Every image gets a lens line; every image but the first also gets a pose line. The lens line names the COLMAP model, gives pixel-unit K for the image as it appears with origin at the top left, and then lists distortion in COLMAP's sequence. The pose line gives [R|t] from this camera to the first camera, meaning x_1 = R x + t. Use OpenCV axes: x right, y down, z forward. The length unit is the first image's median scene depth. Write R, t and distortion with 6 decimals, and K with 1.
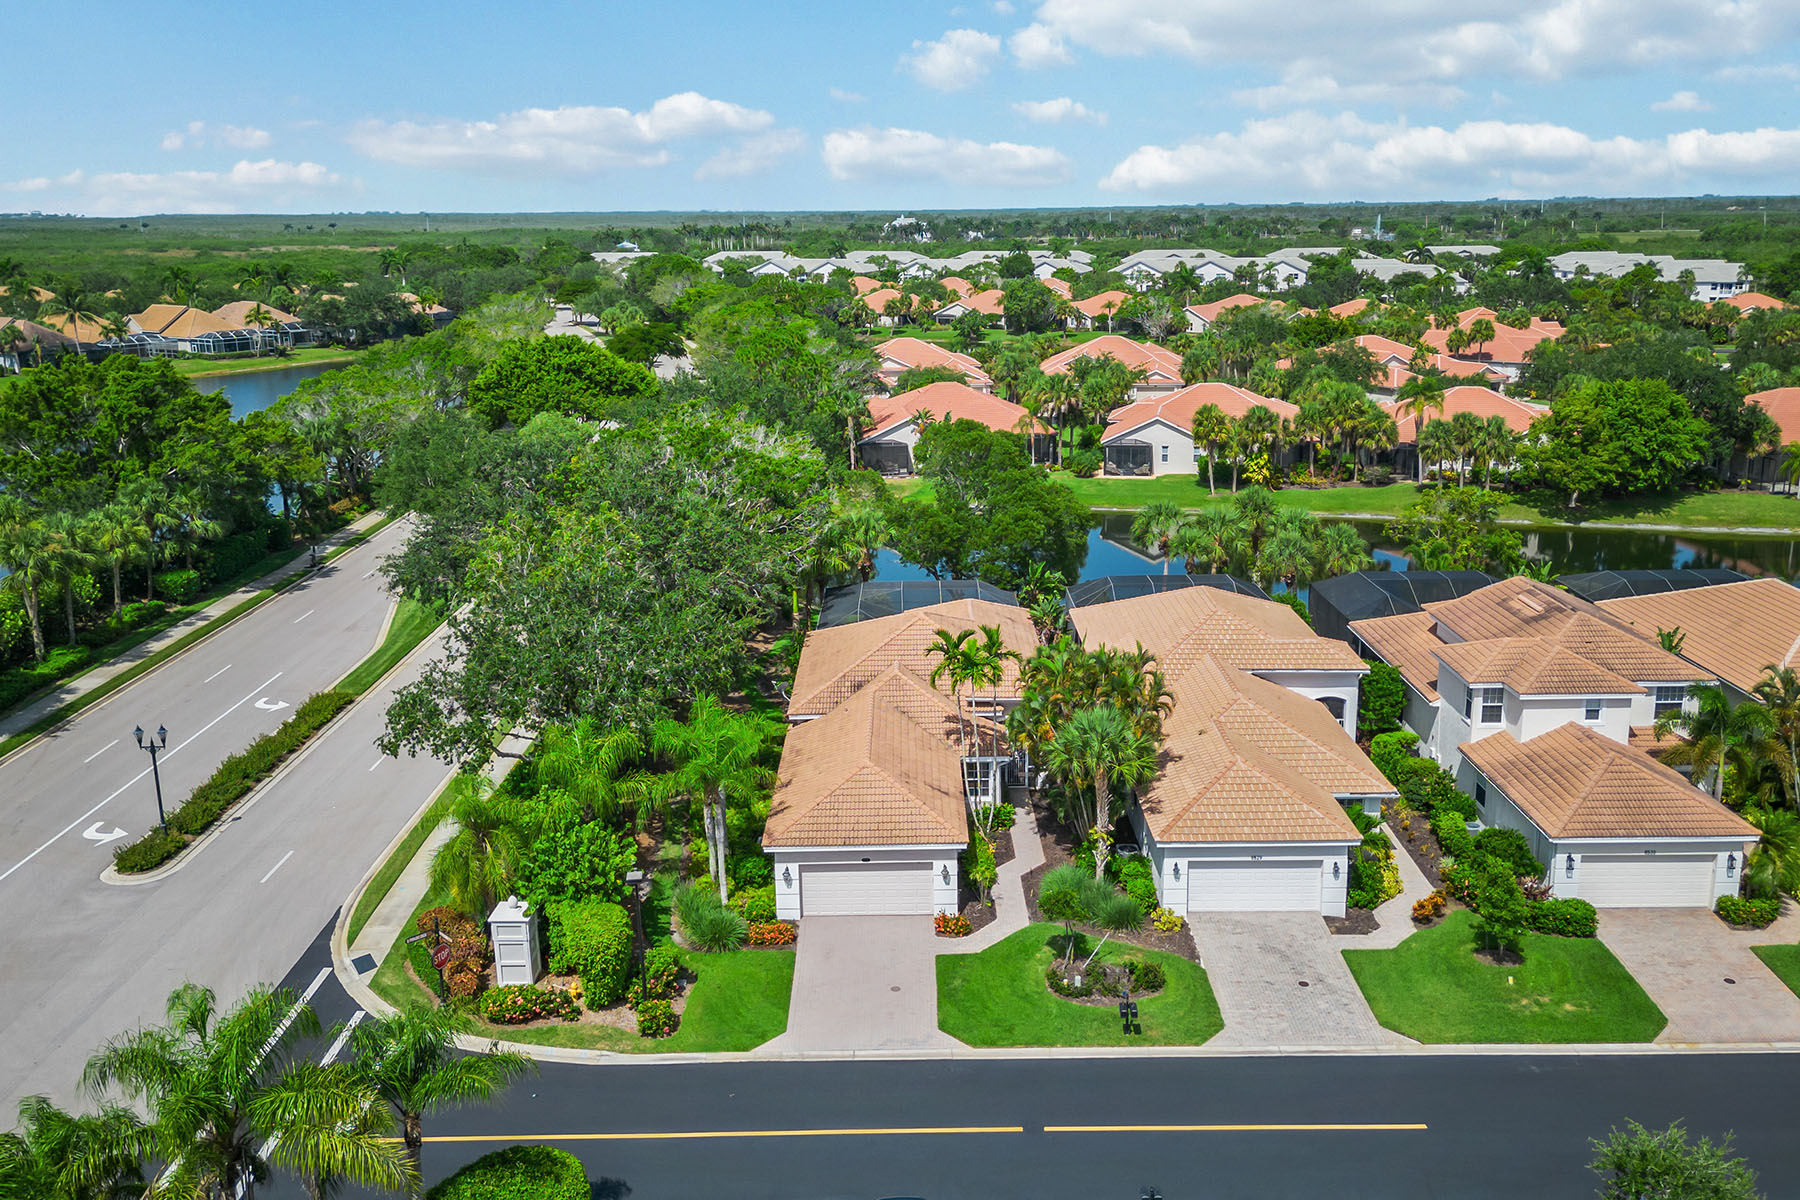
lens RADIAL K [[1441.0, 0, 900.0], [0, 1441.0, 600.0], [0, 0, 1]] dist [0.065334, -0.003279]
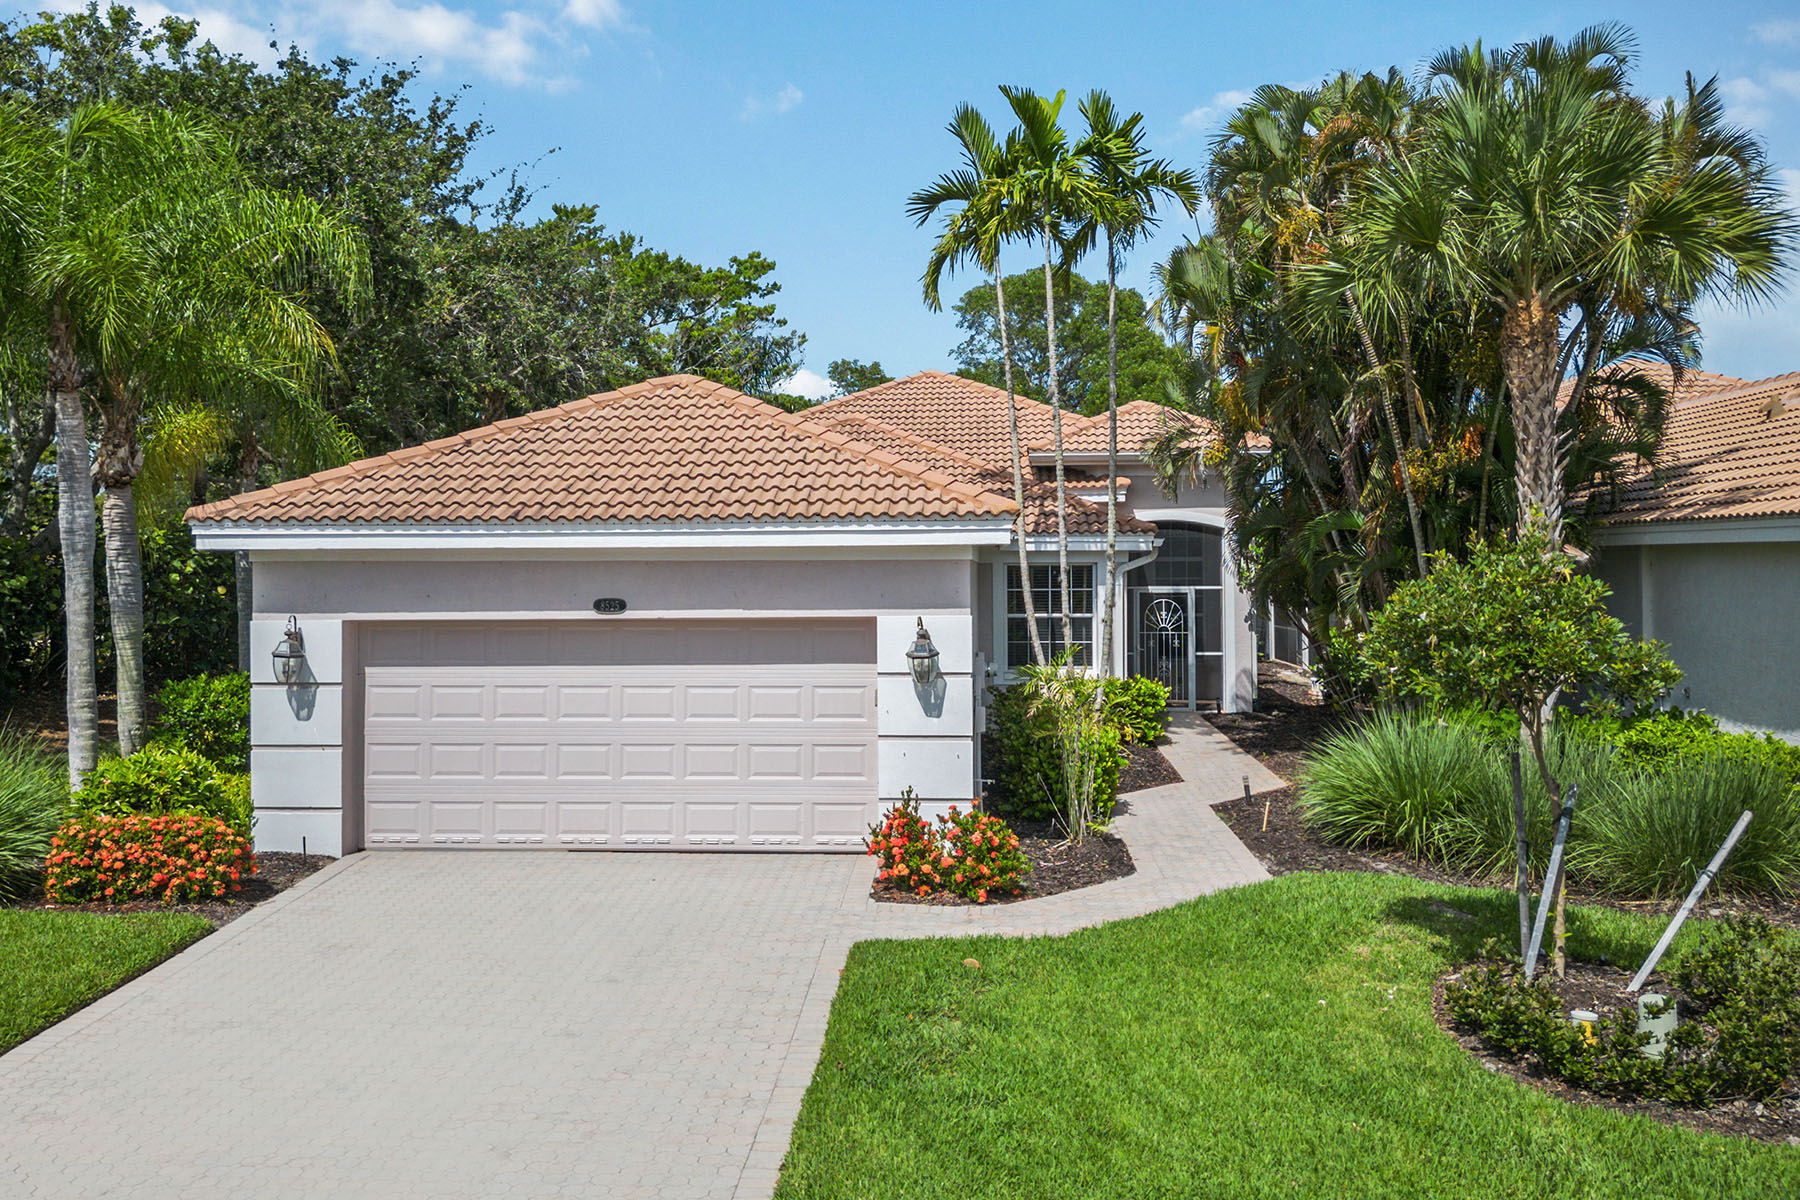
lens RADIAL K [[1473.9, 0, 891.4], [0, 1473.9, 648.8], [0, 0, 1]] dist [0.033715, -0.003010]
pose [[0.997872, 0.015977, -0.063214, 0.041812], [-0.028737, 0.978036, -0.206446, 0.240265], [0.058527, 0.207824, 0.976414, 0.760733]]
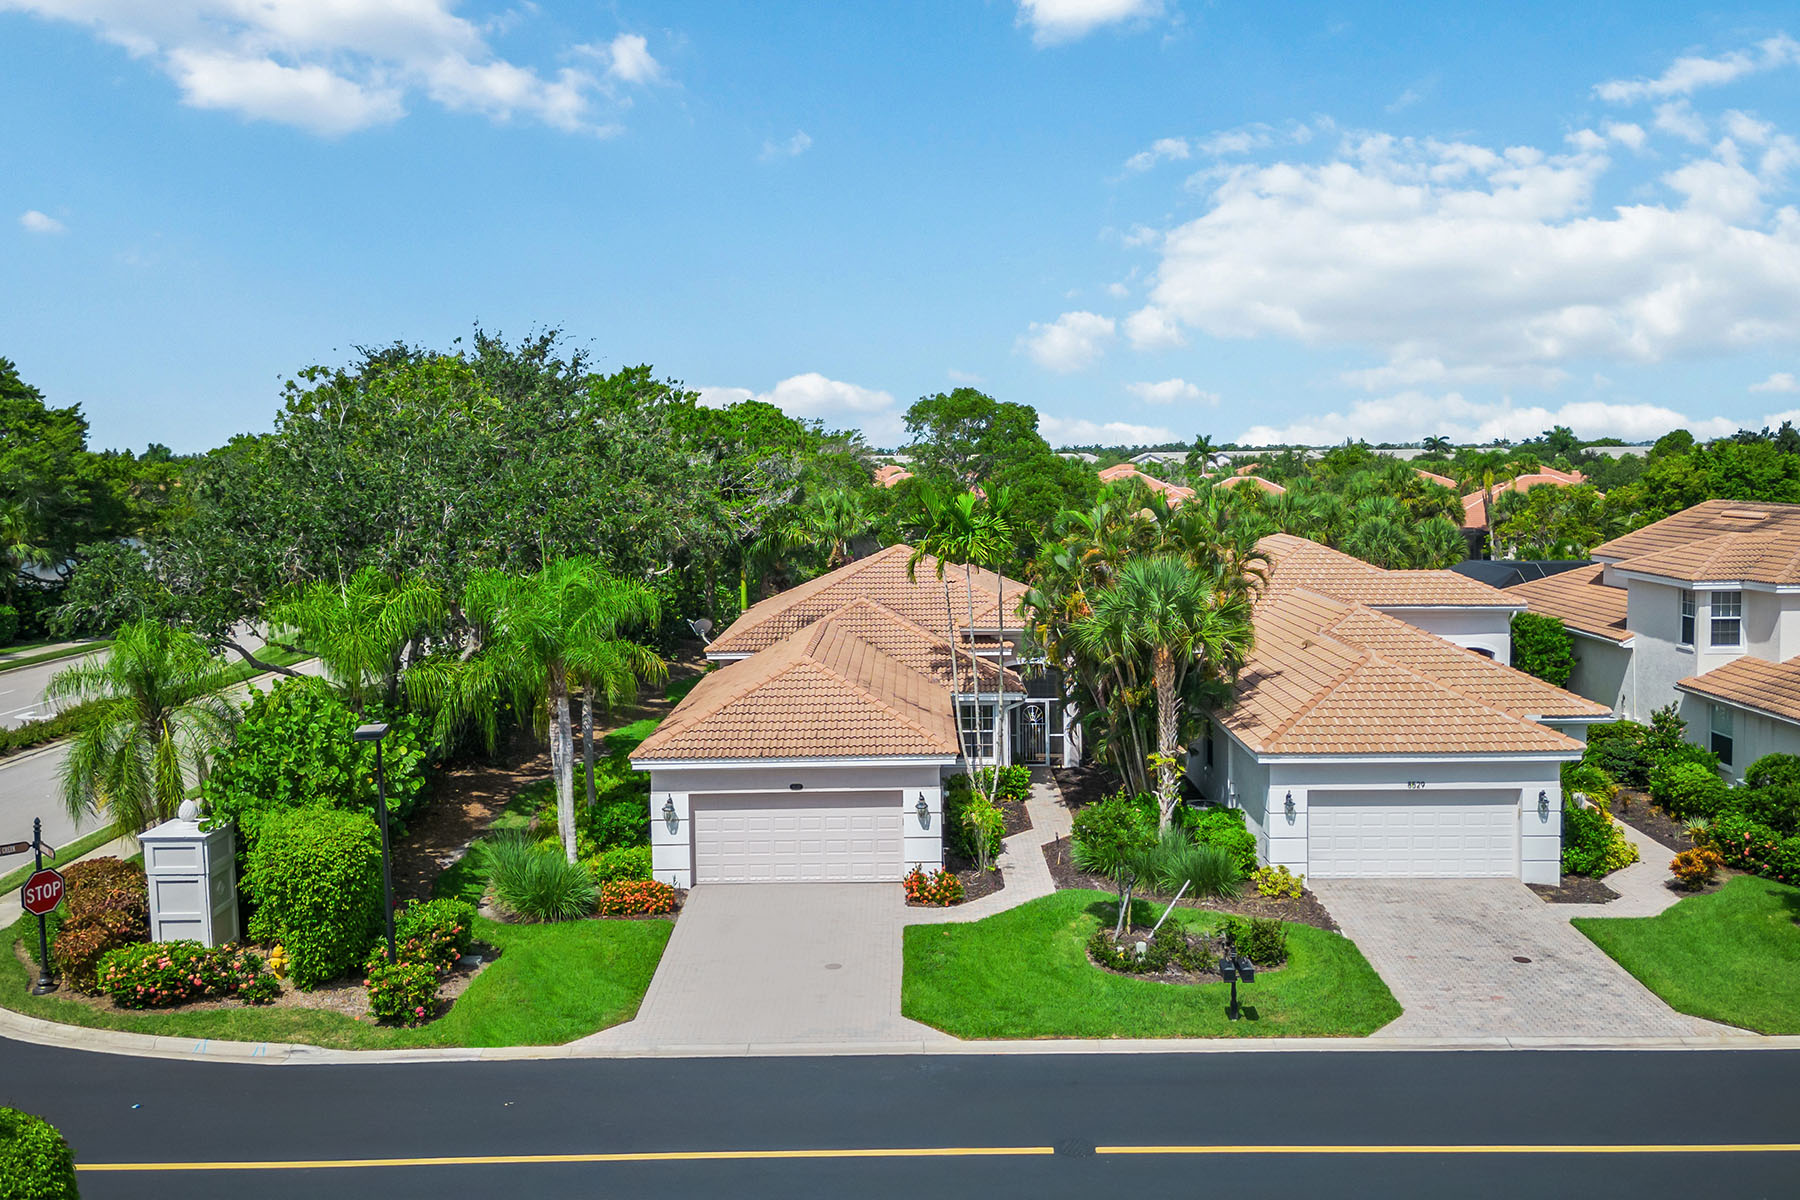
lens RADIAL K [[1456.9, 0, 919.3], [0, 1456.9, 598.6], [0, 0, 1]] dist [0.044731, 0.000706]
pose [[0.999961, 0.005765, 0.006697, 0.025484], [-0.004597, 0.986626, -0.162933, 0.203526], [-0.007546, 0.162896, 0.986614, 0.361813]]
